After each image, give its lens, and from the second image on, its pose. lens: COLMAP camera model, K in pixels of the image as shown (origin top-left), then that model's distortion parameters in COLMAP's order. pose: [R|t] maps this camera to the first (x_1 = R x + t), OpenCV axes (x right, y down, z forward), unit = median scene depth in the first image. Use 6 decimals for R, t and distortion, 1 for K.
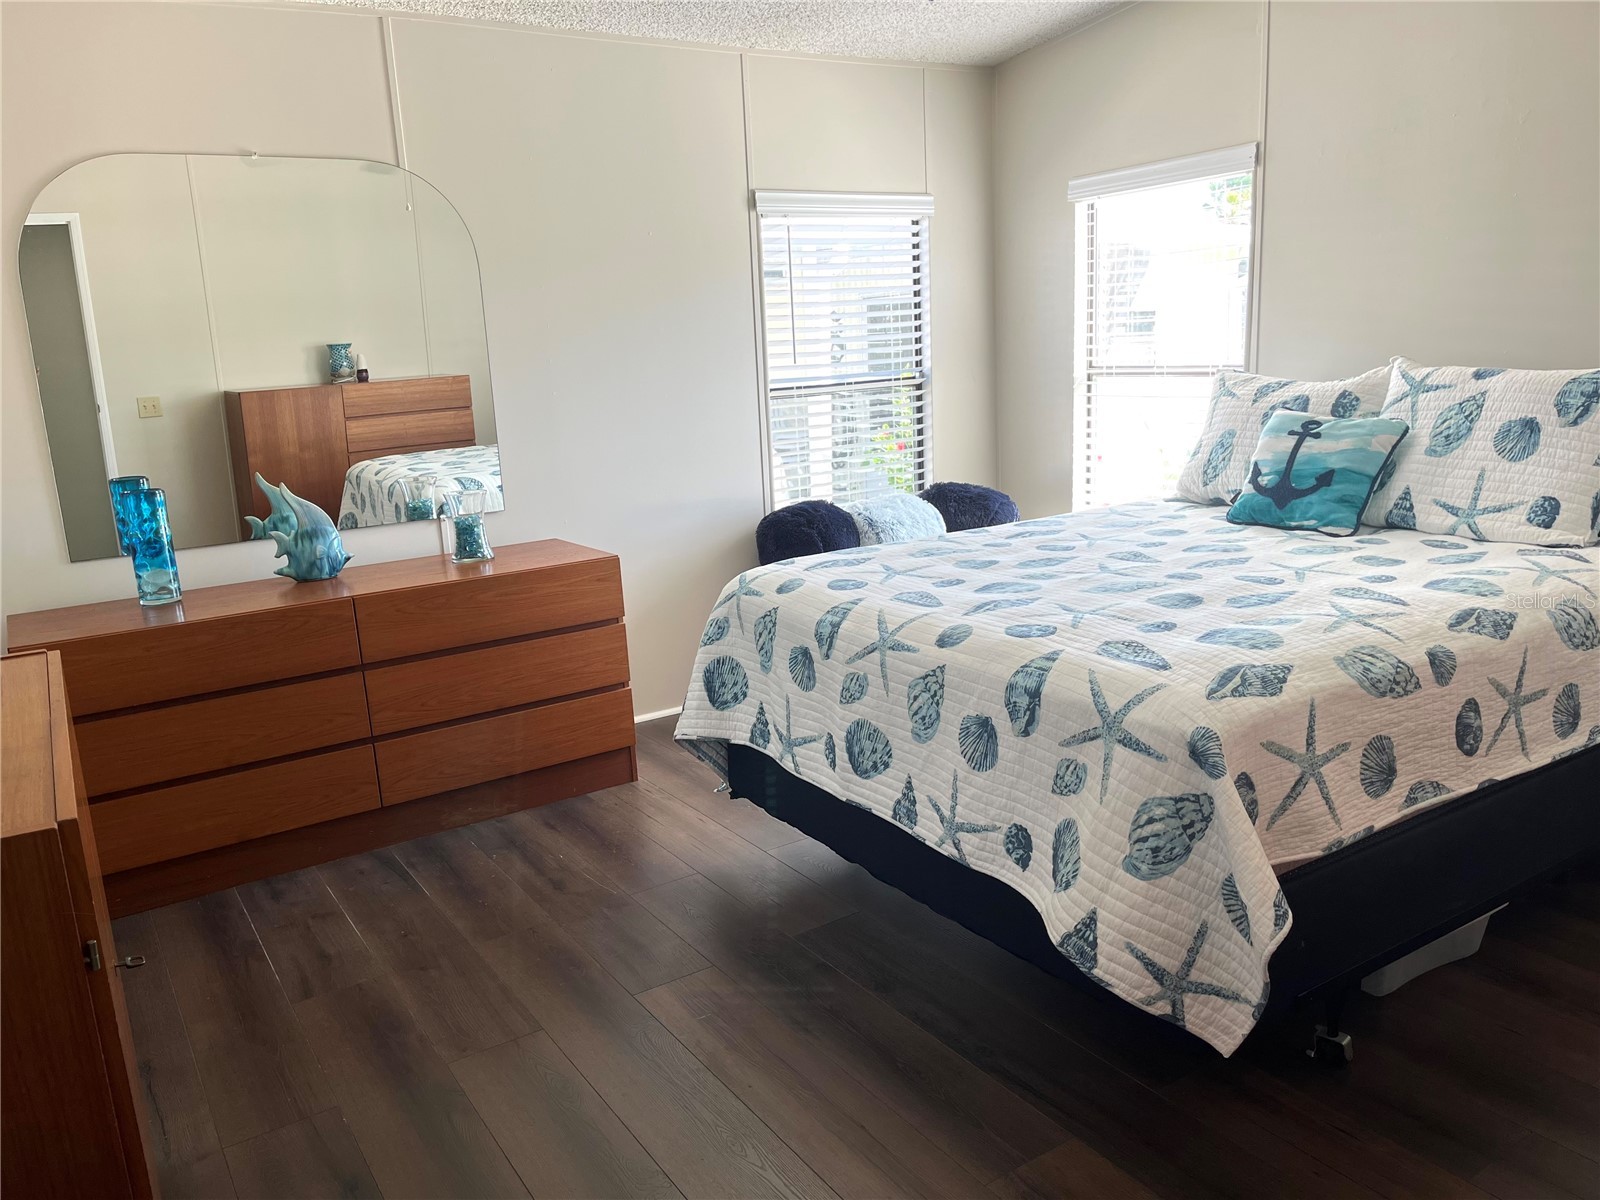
lens RADIAL K [[1203.5, 0, 800.0], [0, 1203.5, 600.0], [0, 0, 1]] dist [0.067384, -0.076044]
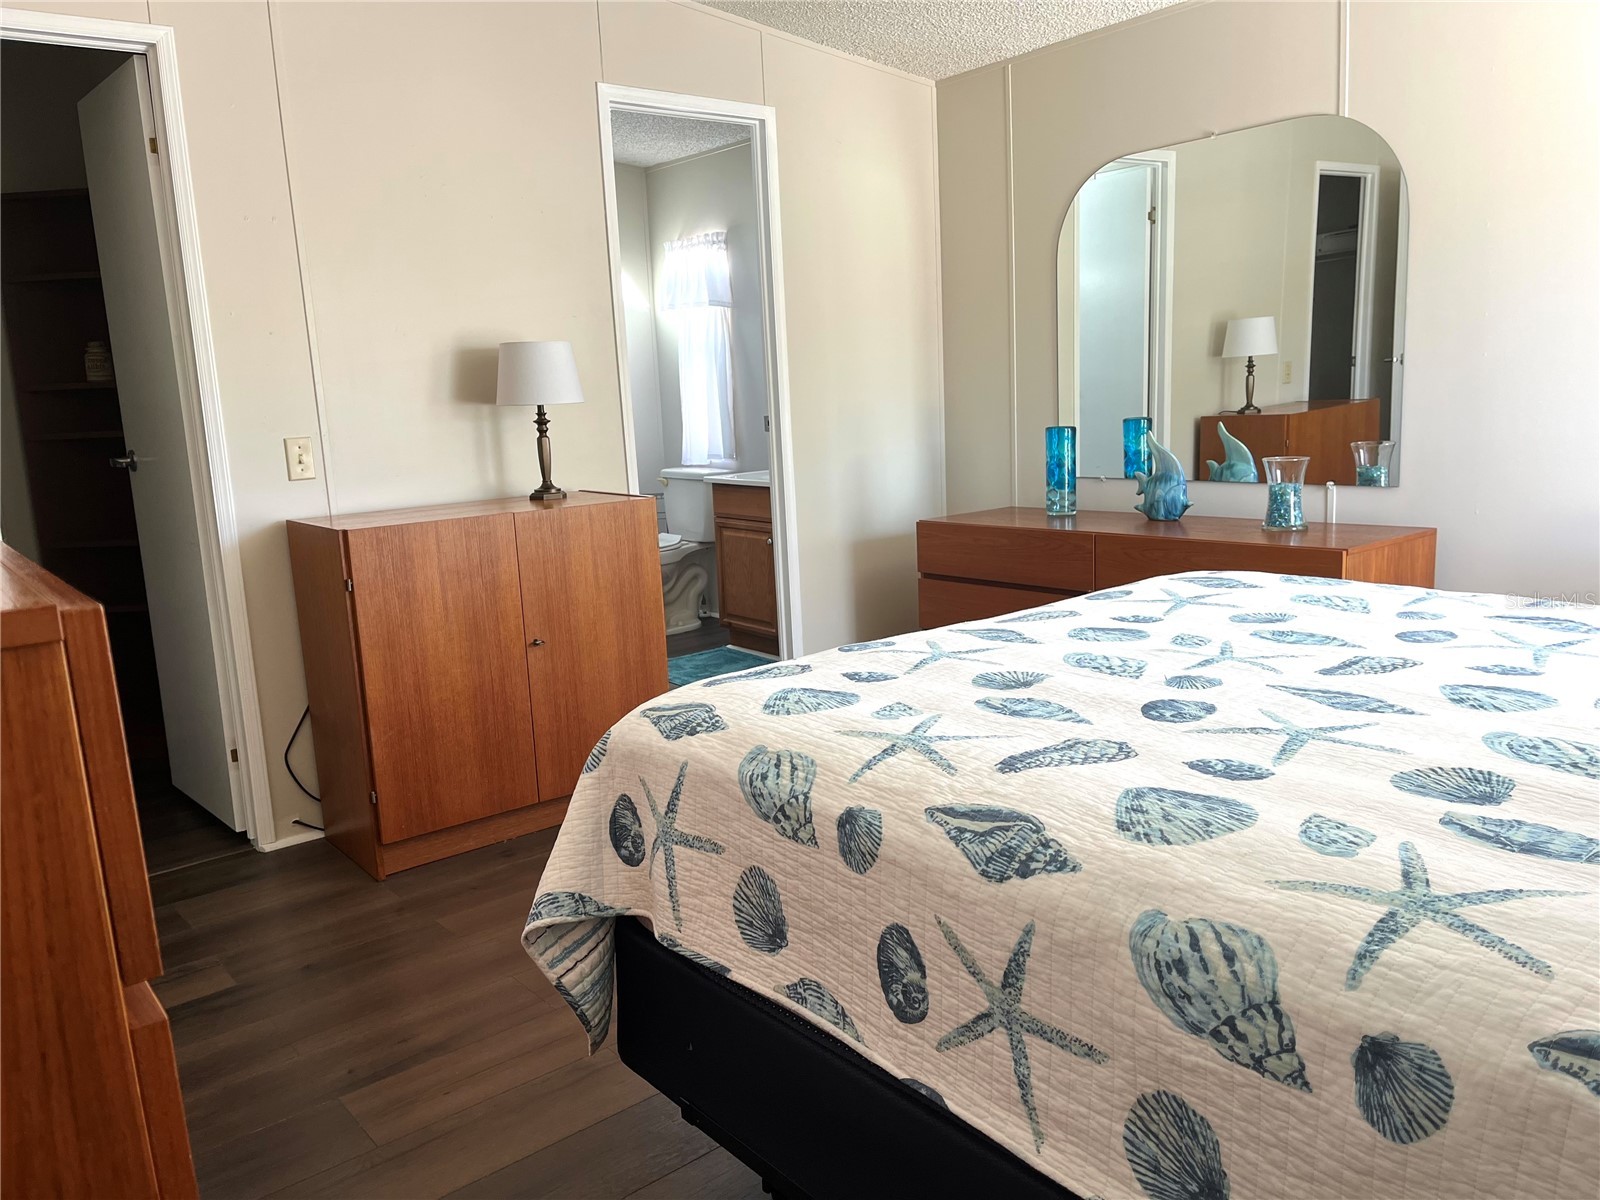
lens RADIAL K [[1203.5, 0, 800.0], [0, 1203.5, 600.0], [0, 0, 1]] dist [0.067384, -0.076044]
pose [[0.128757, 0.224580, -0.965912, 1.074809], [-0.170916, 0.964469, 0.201461, -0.185287], [0.976836, 0.139150, 0.162567, 0.822867]]
